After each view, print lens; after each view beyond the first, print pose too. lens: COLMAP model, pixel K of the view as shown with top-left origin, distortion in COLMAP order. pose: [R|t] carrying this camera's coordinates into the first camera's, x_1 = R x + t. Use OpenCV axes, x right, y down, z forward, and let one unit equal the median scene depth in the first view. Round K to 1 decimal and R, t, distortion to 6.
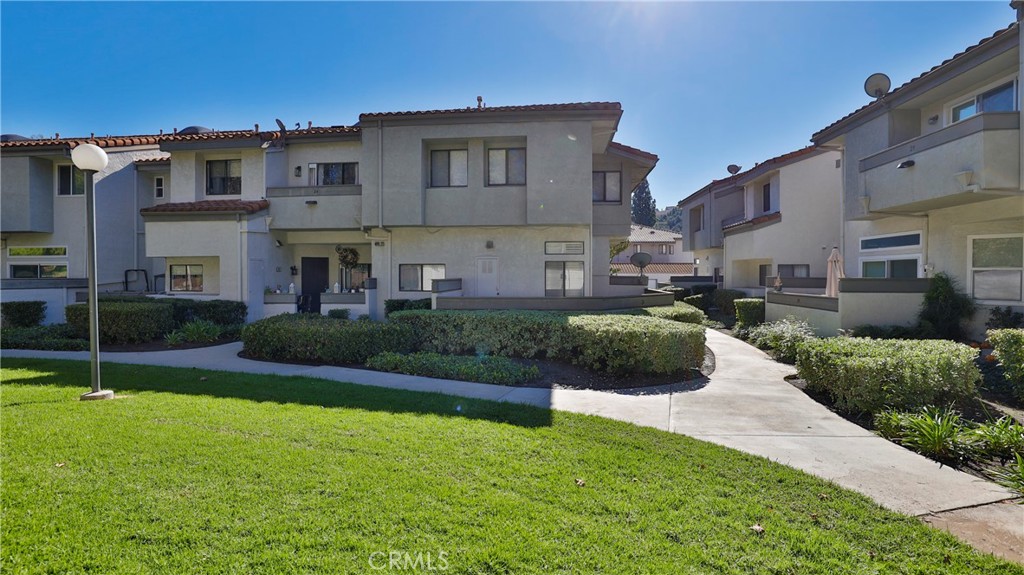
lens RADIAL K [[470.5, 0, 512.6], [0, 470.5, 283.8], [0, 0, 1]] dist [-0.059687, 0.023254]
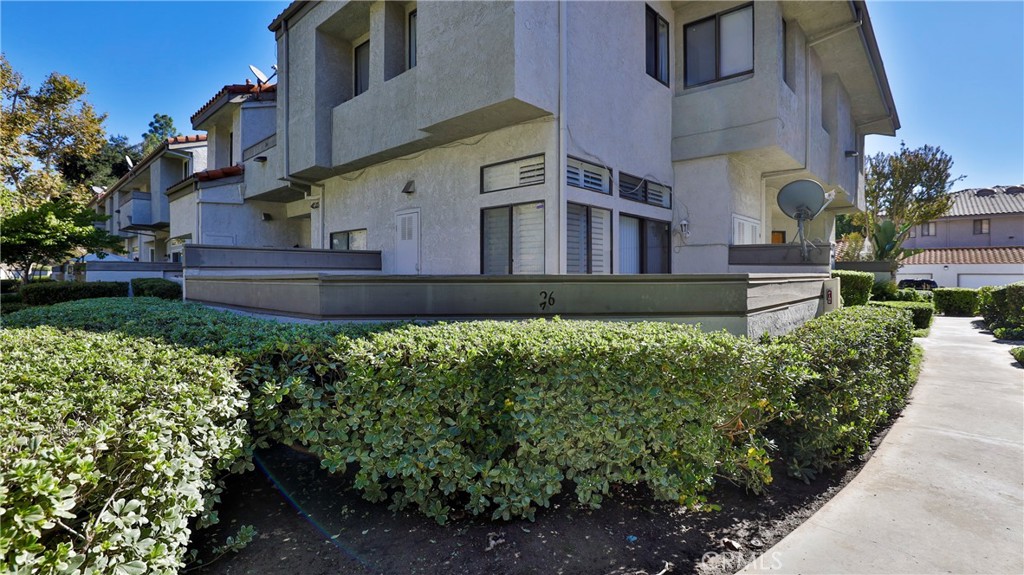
lens RADIAL K [[470.5, 0, 512.6], [0, 470.5, 283.8], [0, 0, 1]] dist [-0.059687, 0.023254]
pose [[0.798317, 0.014722, -0.602057, 0.374871], [-0.013700, 0.999886, 0.006284, 0.023682], [0.602081, 0.003232, 0.798428, 0.640572]]
